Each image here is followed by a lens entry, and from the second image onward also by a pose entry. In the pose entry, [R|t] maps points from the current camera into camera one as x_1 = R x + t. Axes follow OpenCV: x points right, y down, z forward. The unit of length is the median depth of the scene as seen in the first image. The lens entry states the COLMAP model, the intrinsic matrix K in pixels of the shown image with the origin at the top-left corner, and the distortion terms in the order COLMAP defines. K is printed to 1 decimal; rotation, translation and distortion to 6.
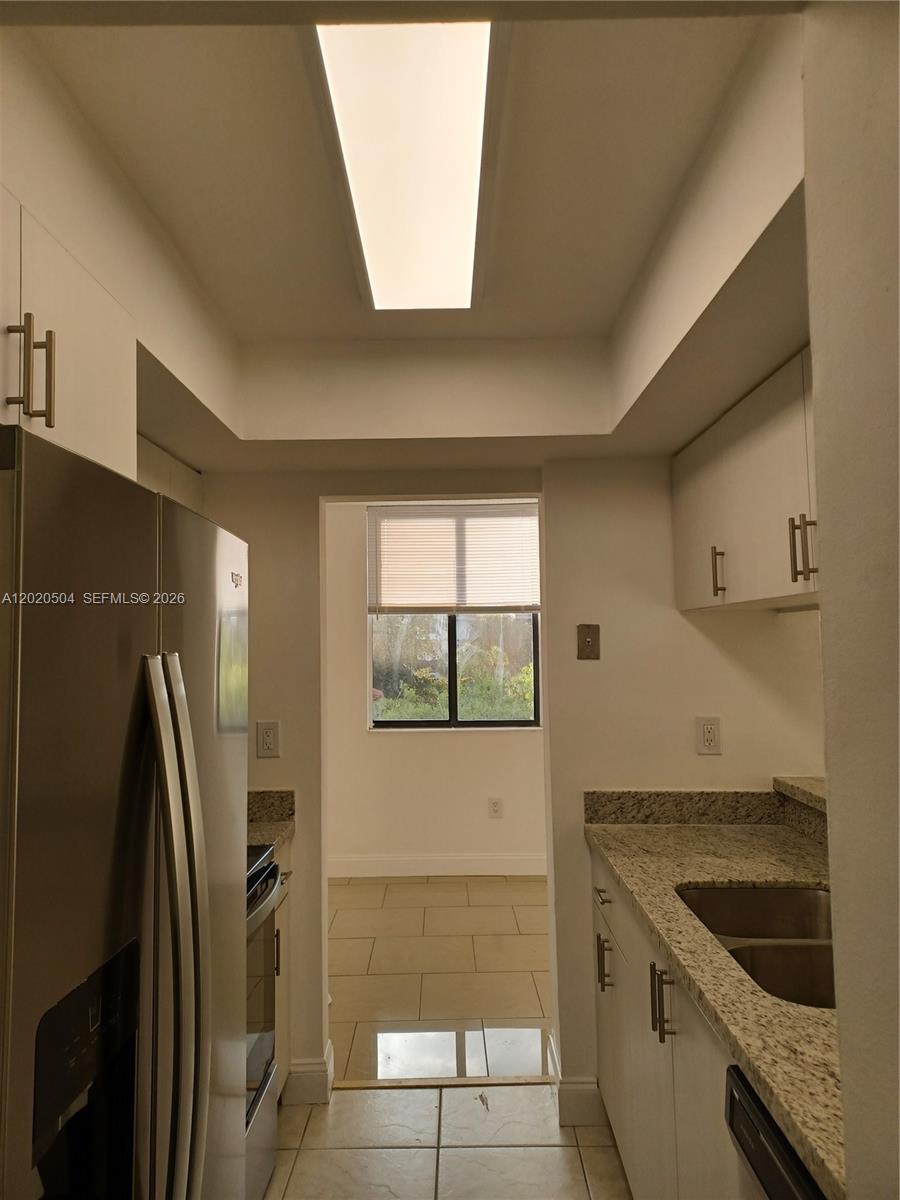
lens RADIAL K [[888.0, 0, 450.0], [0, 888.0, 600.0], [0, 0, 1]] dist [0.001296, 0.067714]
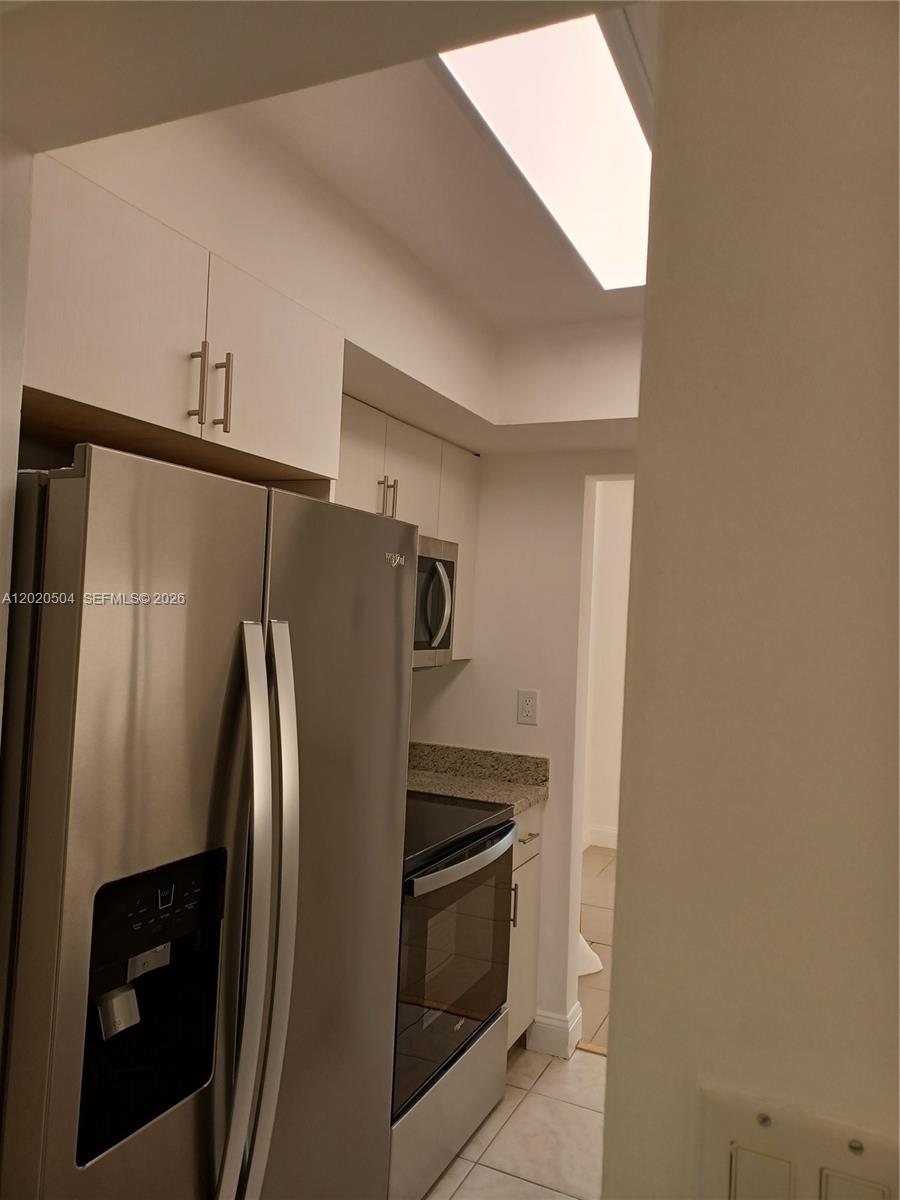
lens RADIAL K [[886.1, 0, 450.0], [0, 886.1, 600.0], [0, 0, 1]] dist [0.039772, 0.001342]
pose [[0.911943, 0.052195, -0.406983, 0.151242], [-0.039473, 0.998436, 0.039601, -0.010093], [0.408413, -0.020050, 0.912577, 0.000102]]
